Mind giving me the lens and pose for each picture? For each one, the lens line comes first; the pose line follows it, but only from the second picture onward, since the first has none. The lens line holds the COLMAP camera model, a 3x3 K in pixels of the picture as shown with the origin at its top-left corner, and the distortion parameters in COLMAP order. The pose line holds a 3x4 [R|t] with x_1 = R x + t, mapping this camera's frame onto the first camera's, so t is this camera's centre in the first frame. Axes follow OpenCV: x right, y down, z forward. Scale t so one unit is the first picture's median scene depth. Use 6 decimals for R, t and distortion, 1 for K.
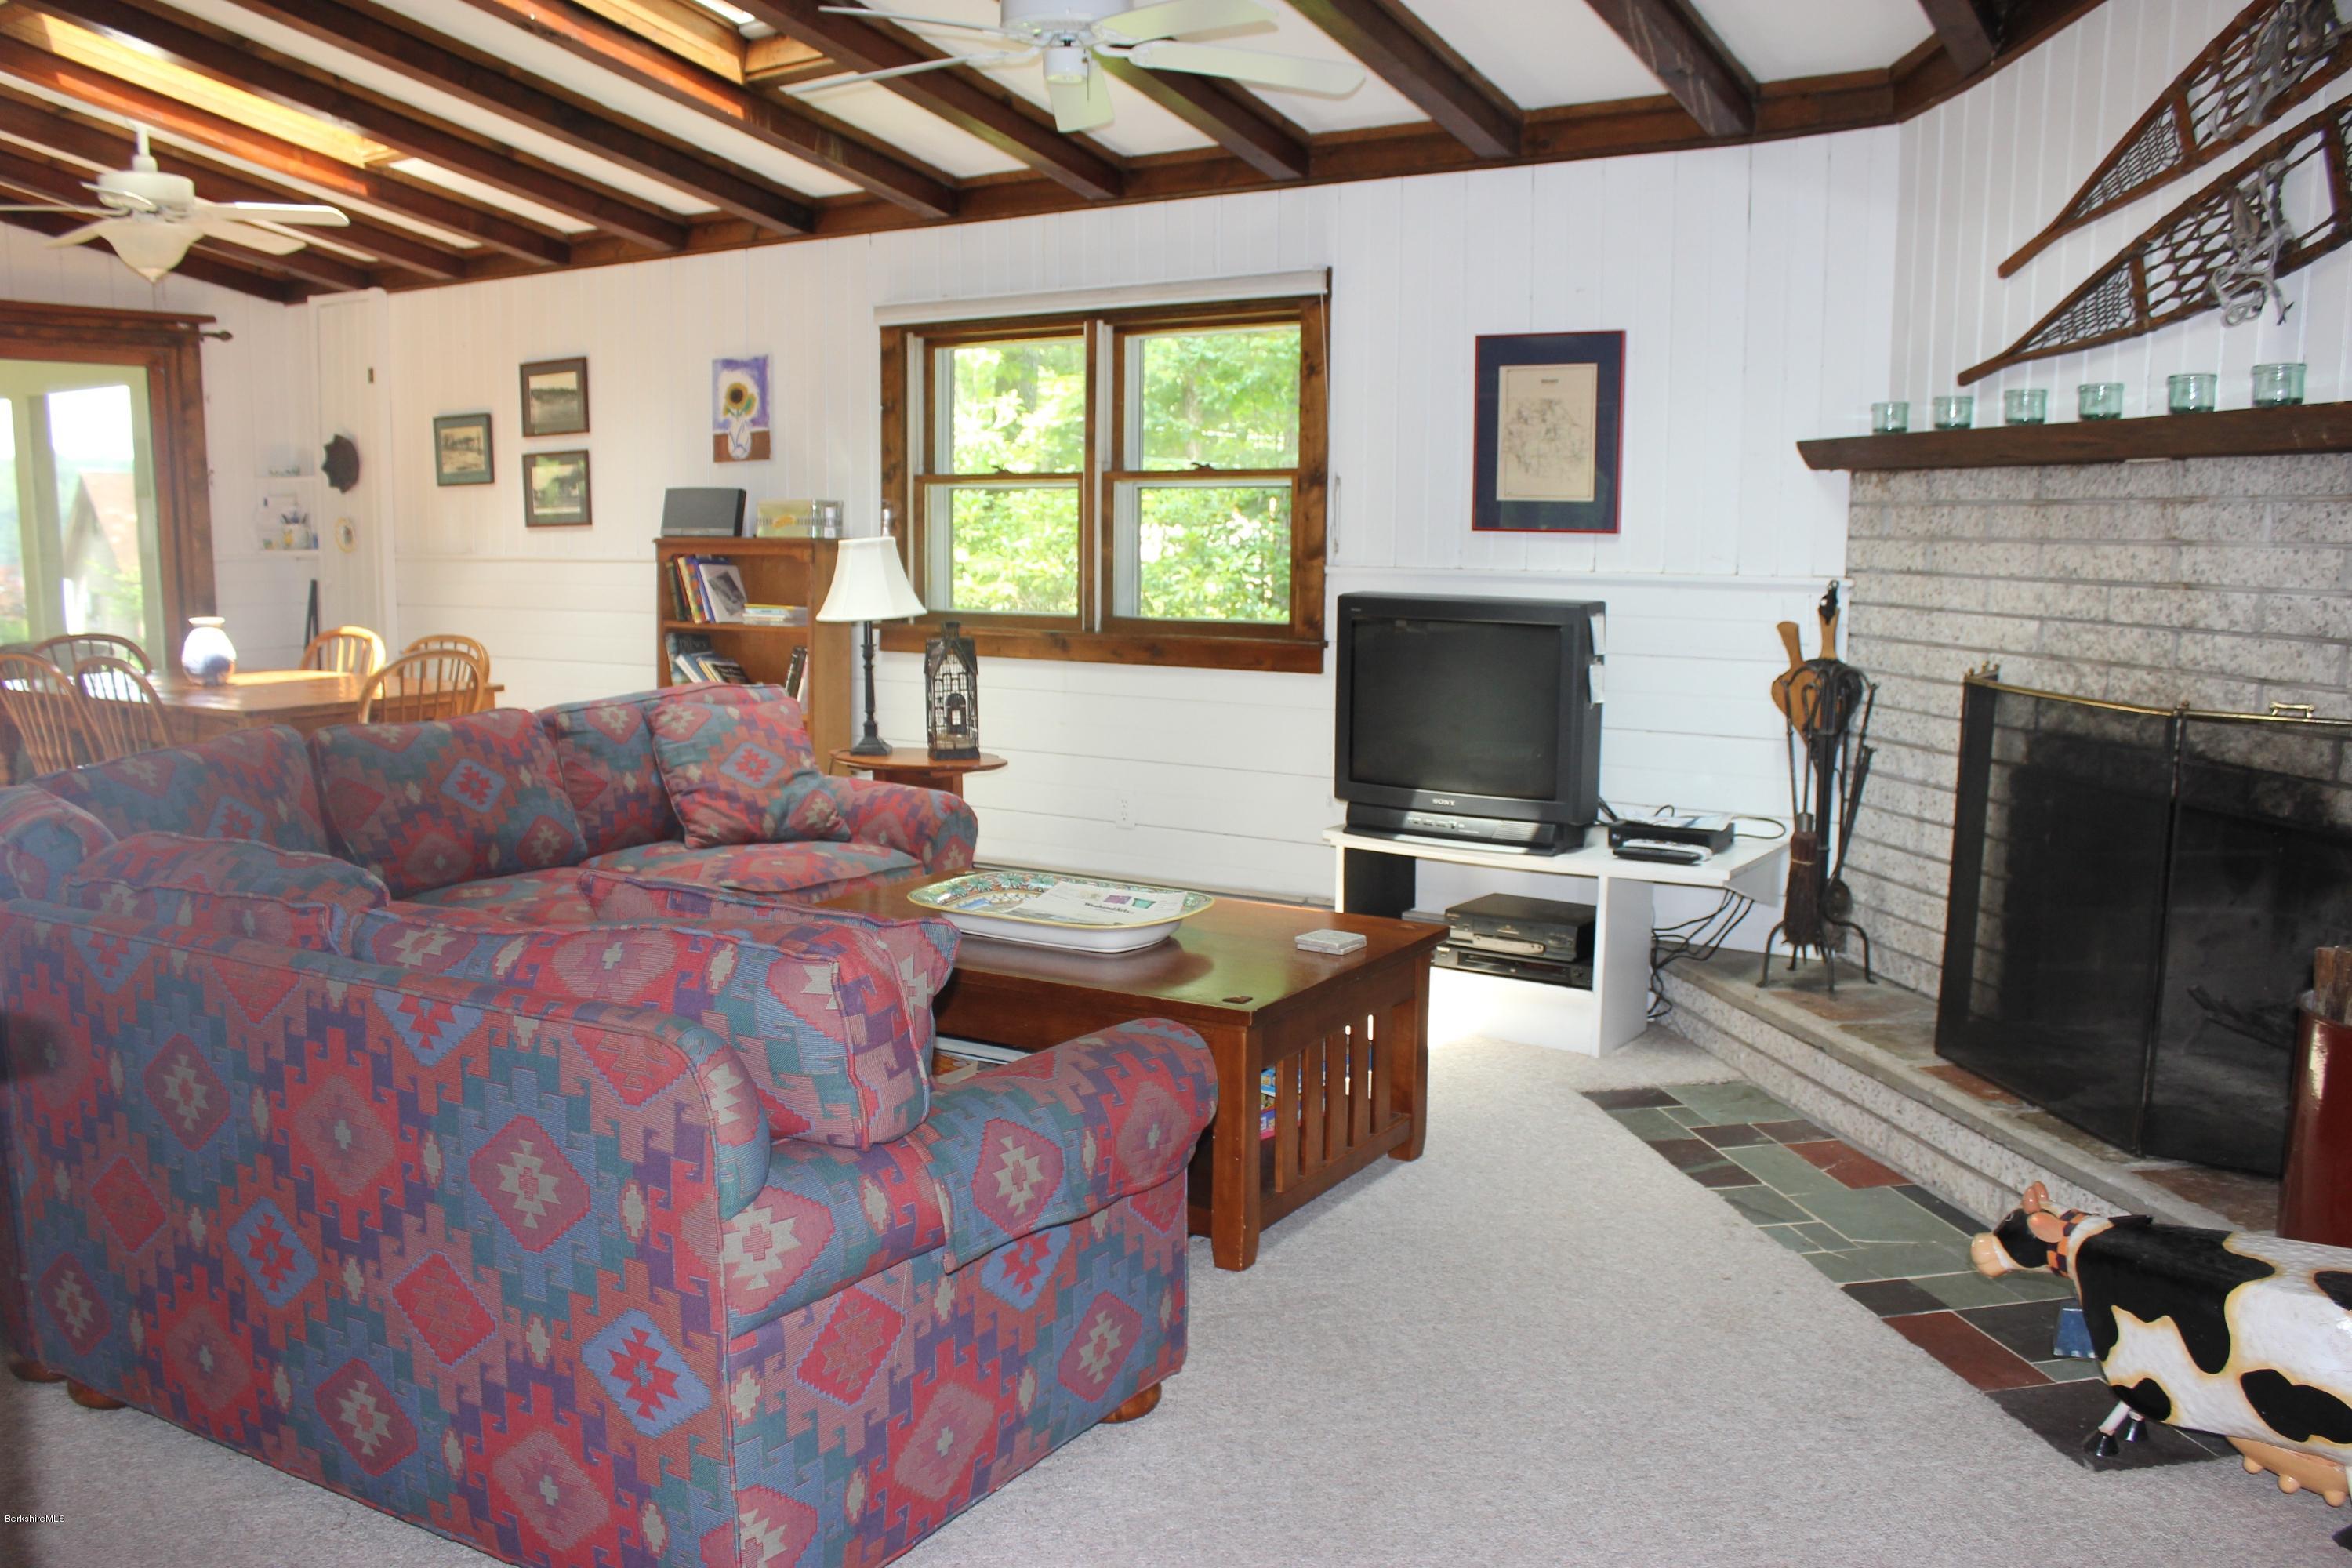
lens RADIAL K [[1982.9, 0, 1188.4], [0, 1982.9, 789.0], [0, 0, 1]] dist [-0.083697, 0.046027]
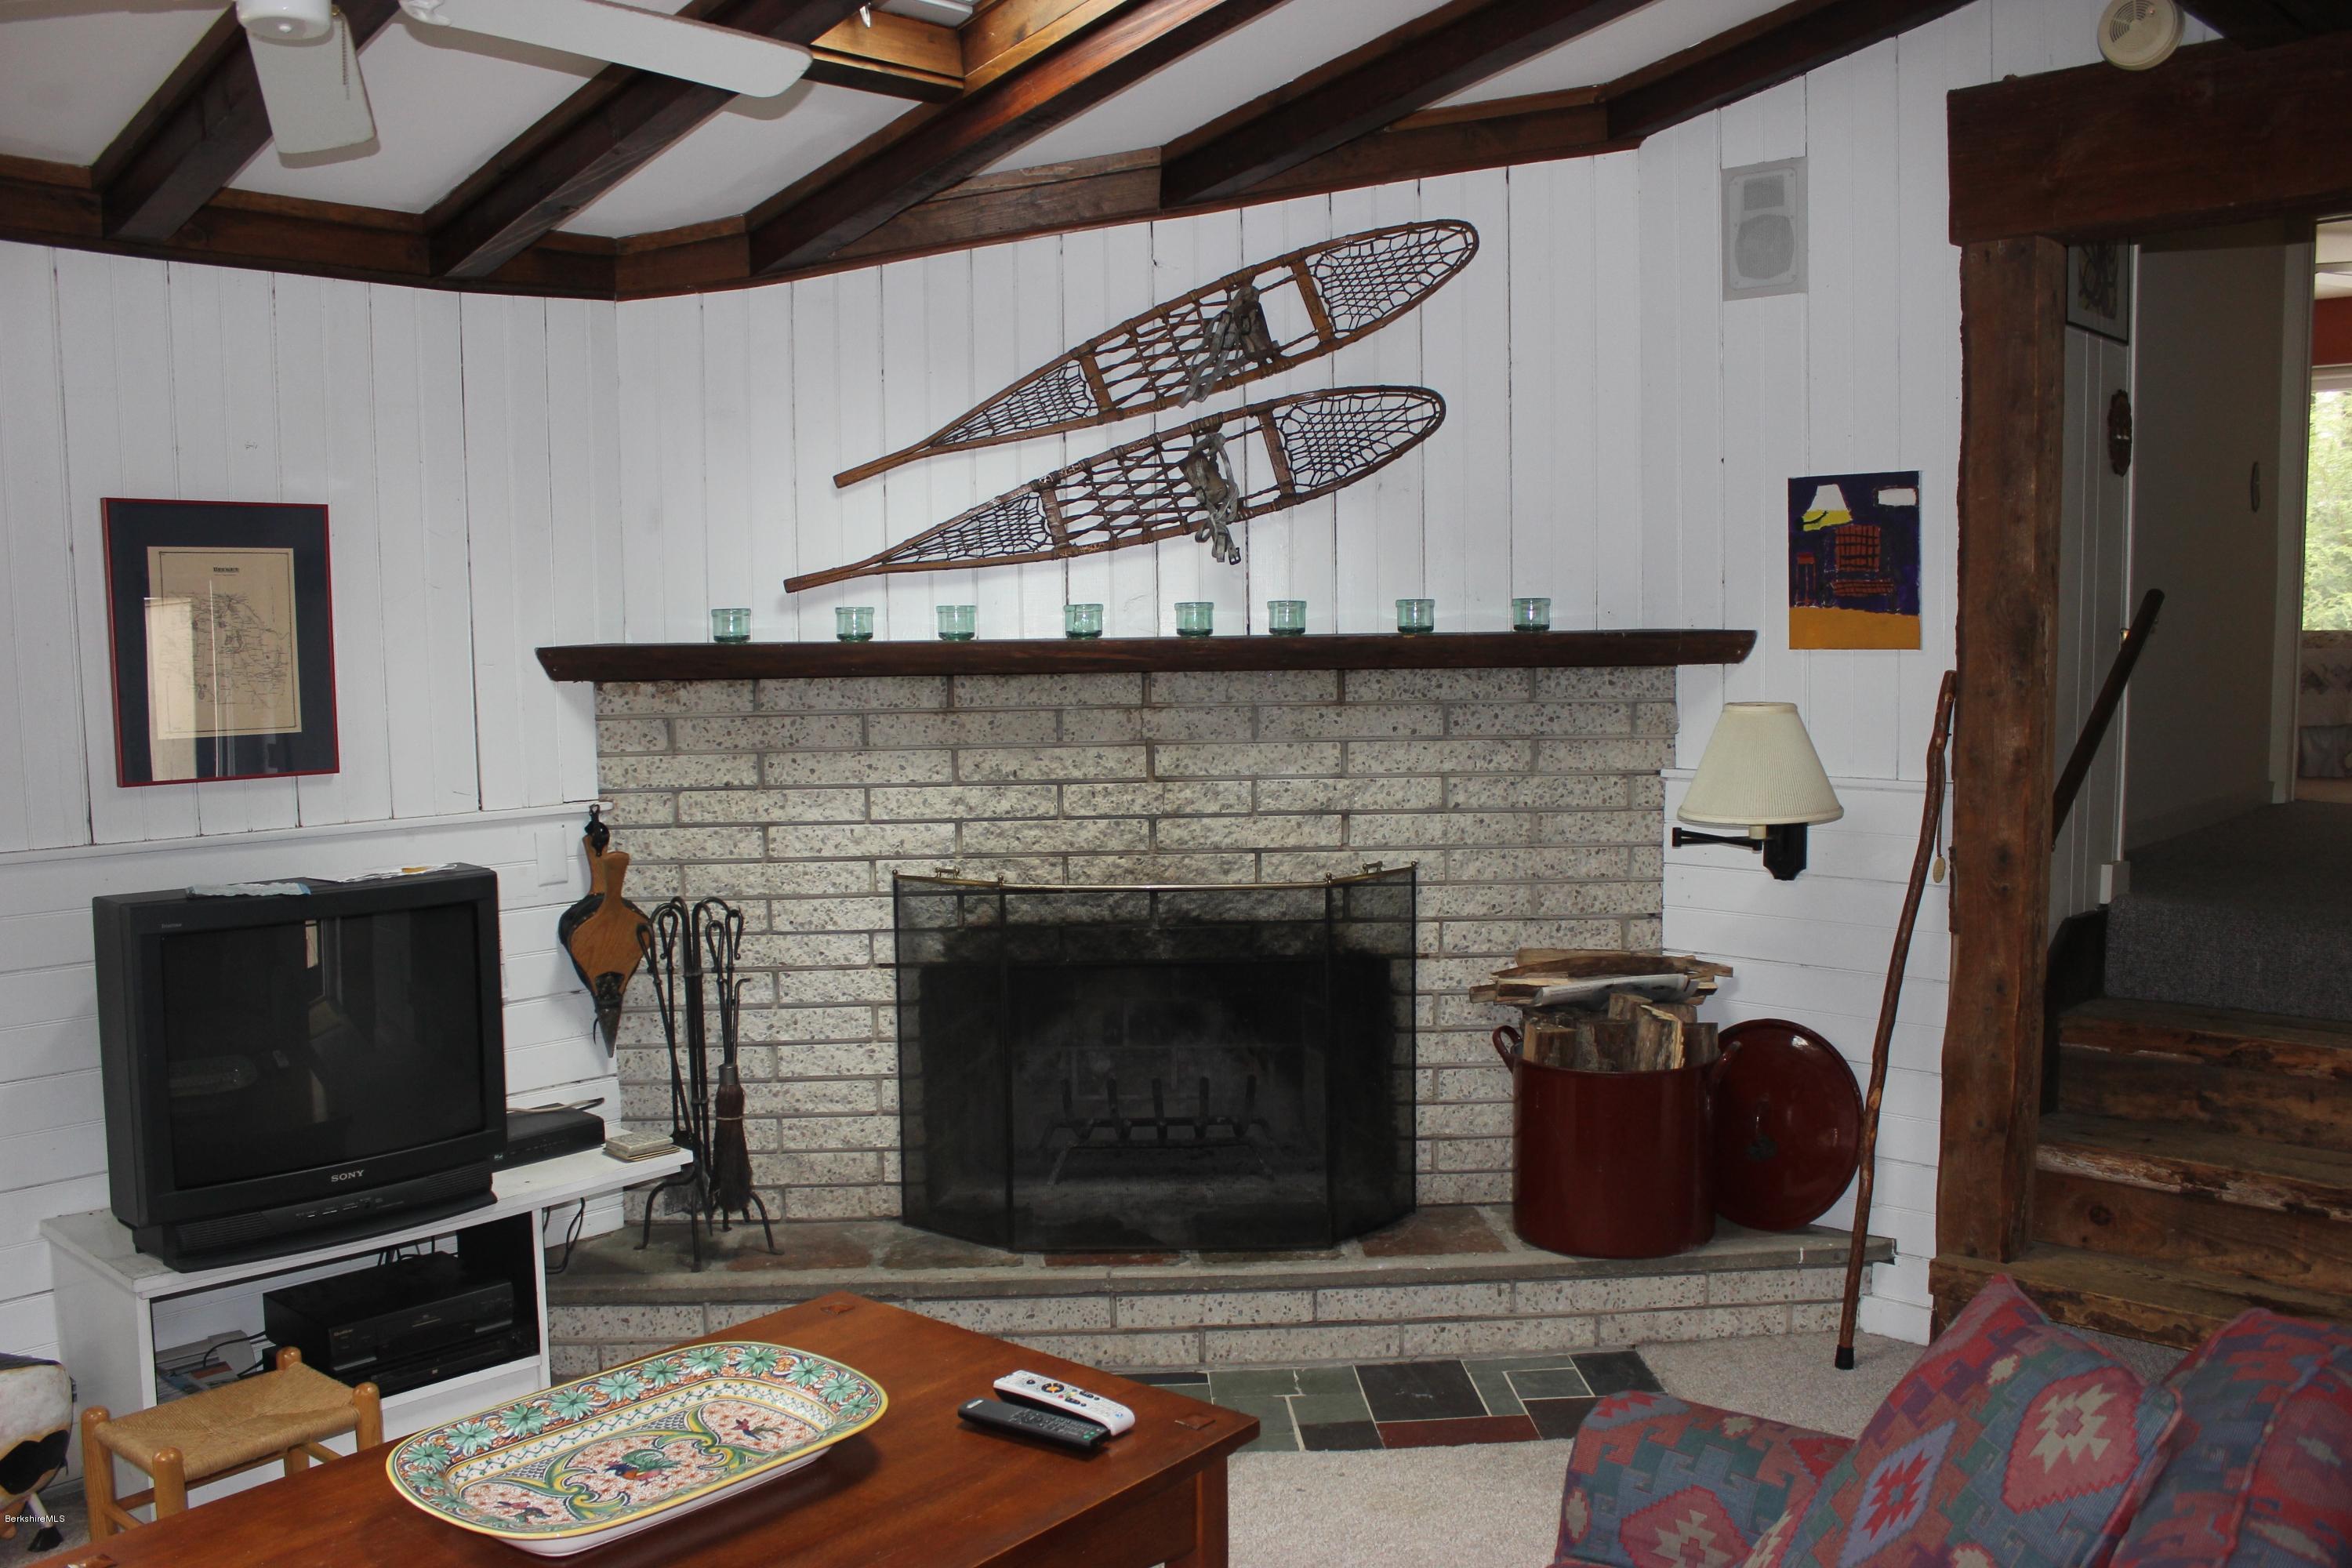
lens RADIAL K [[2014.6, 0, 1165.9], [0, 2014.6, 800.3], [0, 0, 1]] dist [-0.135152, 0.097365]
pose [[0.148000, -0.095460, 0.984370, -0.641234], [0.146808, 0.986424, 0.073587, -0.170532], [-0.978031, 0.133622, 0.160005, 0.760318]]
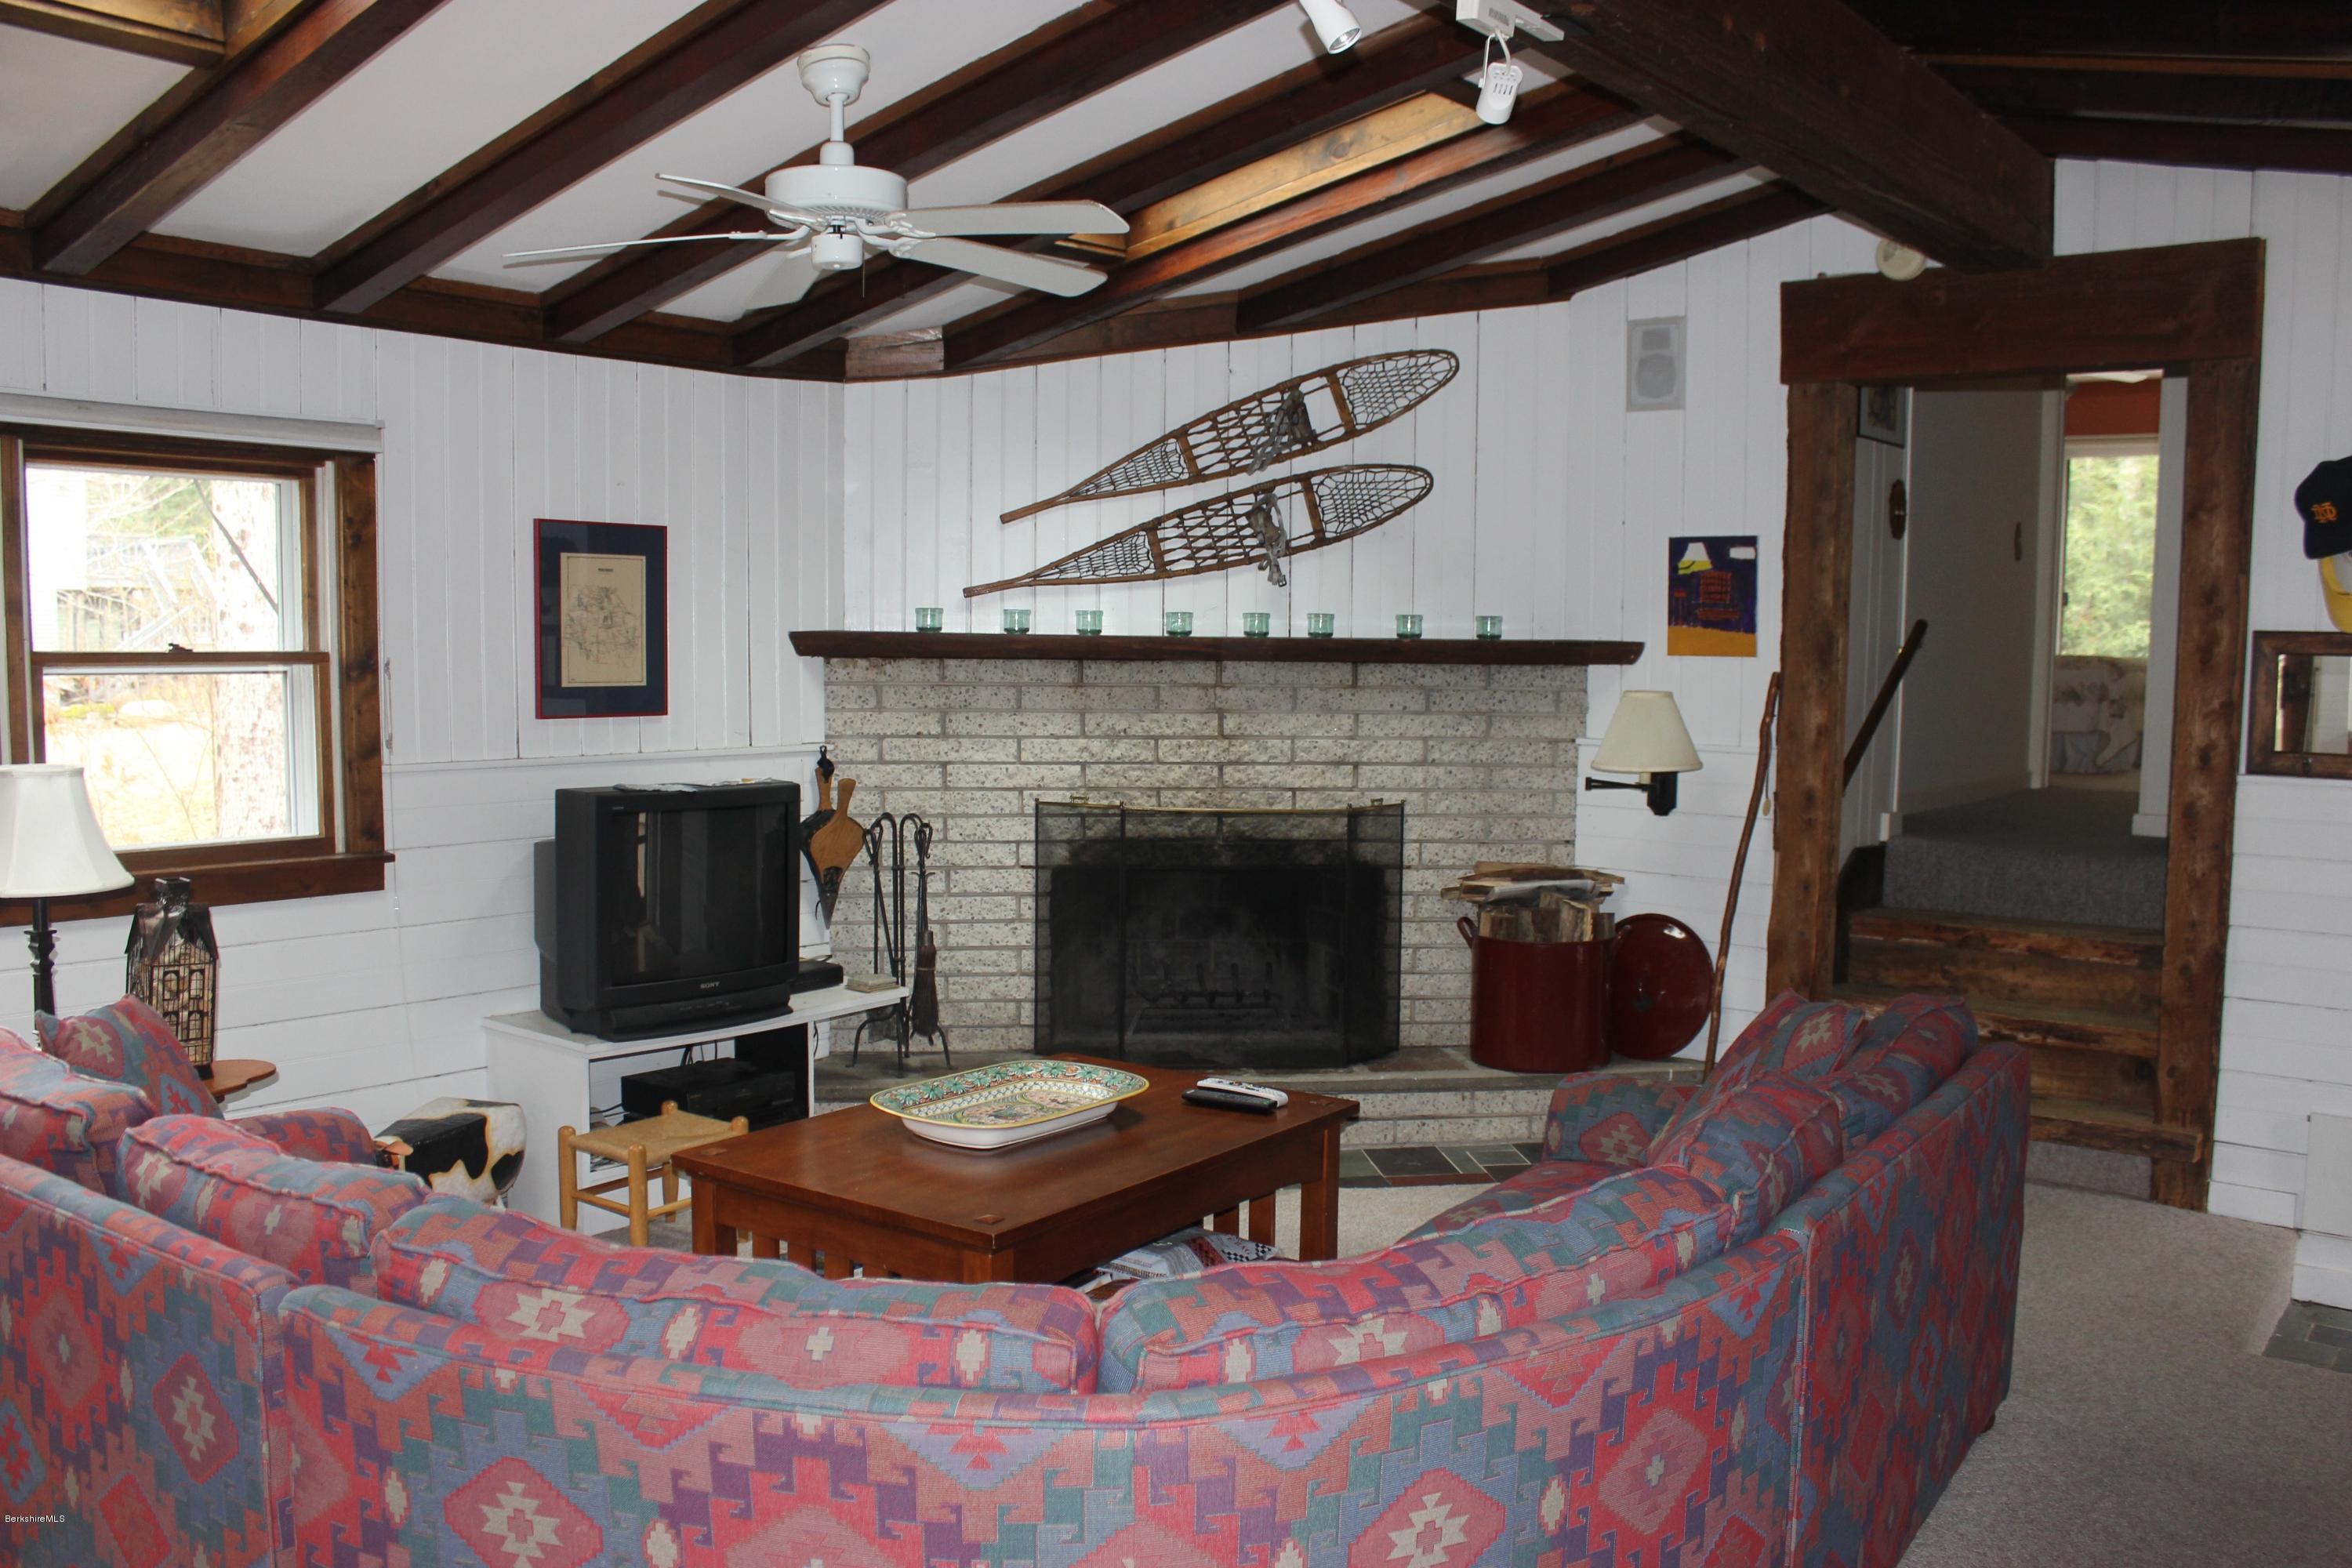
lens RADIAL K [[2014.6, 0, 1178.1], [0, 2014.6, 777.2], [0, 0, 1]] dist [-0.135152, 0.097365]
pose [[0.075909, -0.078236, 0.994041, -1.122211], [0.121927, 0.990164, 0.068620, -0.182292], [-0.989632, 0.115991, 0.084702, 0.850481]]
